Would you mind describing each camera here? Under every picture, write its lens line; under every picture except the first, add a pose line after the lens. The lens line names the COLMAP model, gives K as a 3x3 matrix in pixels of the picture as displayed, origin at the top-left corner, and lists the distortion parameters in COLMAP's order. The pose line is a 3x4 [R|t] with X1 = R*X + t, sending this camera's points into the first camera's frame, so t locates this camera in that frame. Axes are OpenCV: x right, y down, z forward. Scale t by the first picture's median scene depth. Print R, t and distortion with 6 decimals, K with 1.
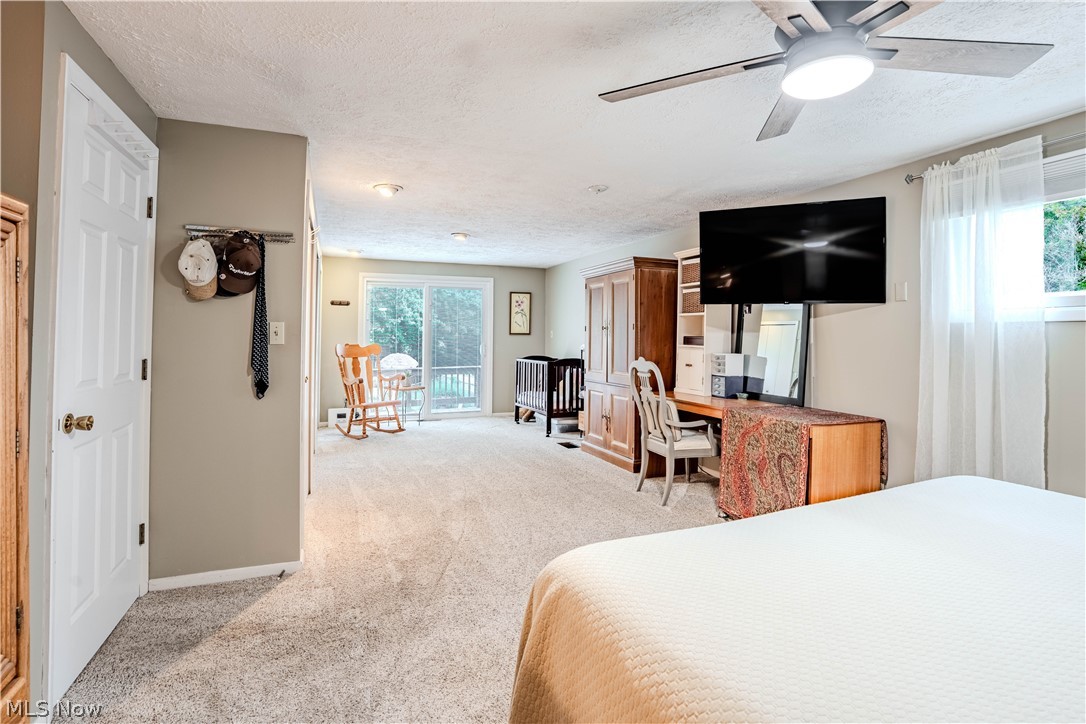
lens RADIAL K [[507.8, 0, 544.0], [0, 507.8, 339.2], [0, 0, 1]] dist [-0.068600, 0.021250]
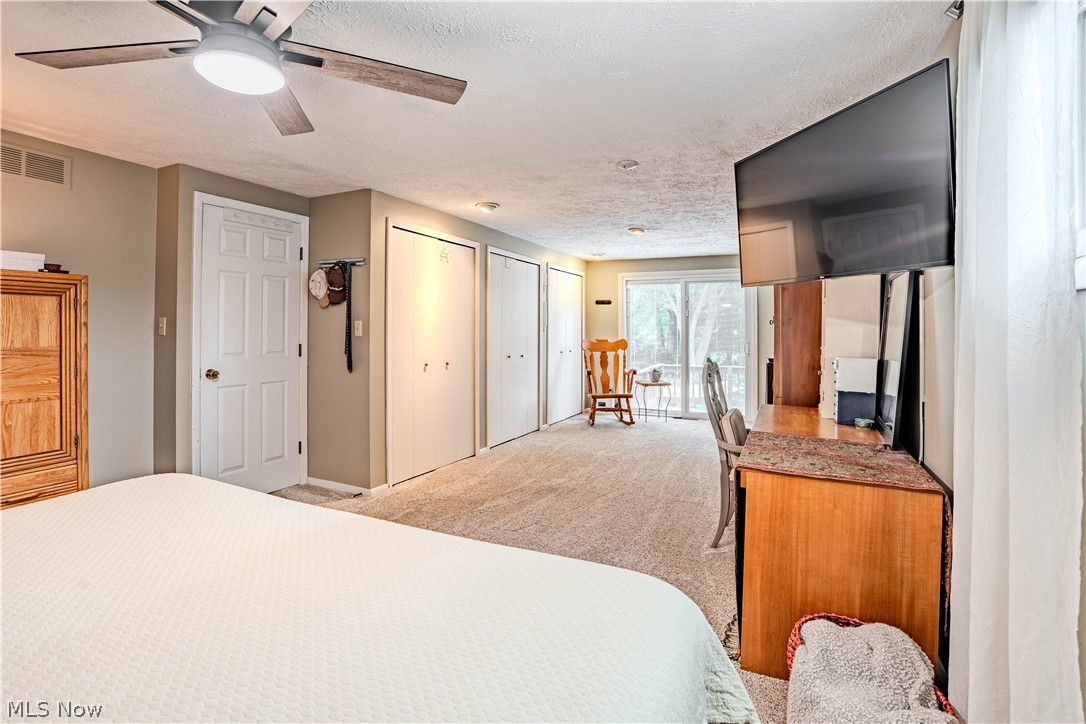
lens RADIAL K [[507.8, 0, 544.0], [0, 507.8, 339.2], [0, 0, 1]] dist [-0.068600, 0.021250]
pose [[0.678546, 0.011459, -0.734469, 0.735962], [-0.007967, 0.999934, 0.008241, 0.002233], [0.734515, 0.000260, 0.678593, 0.325864]]
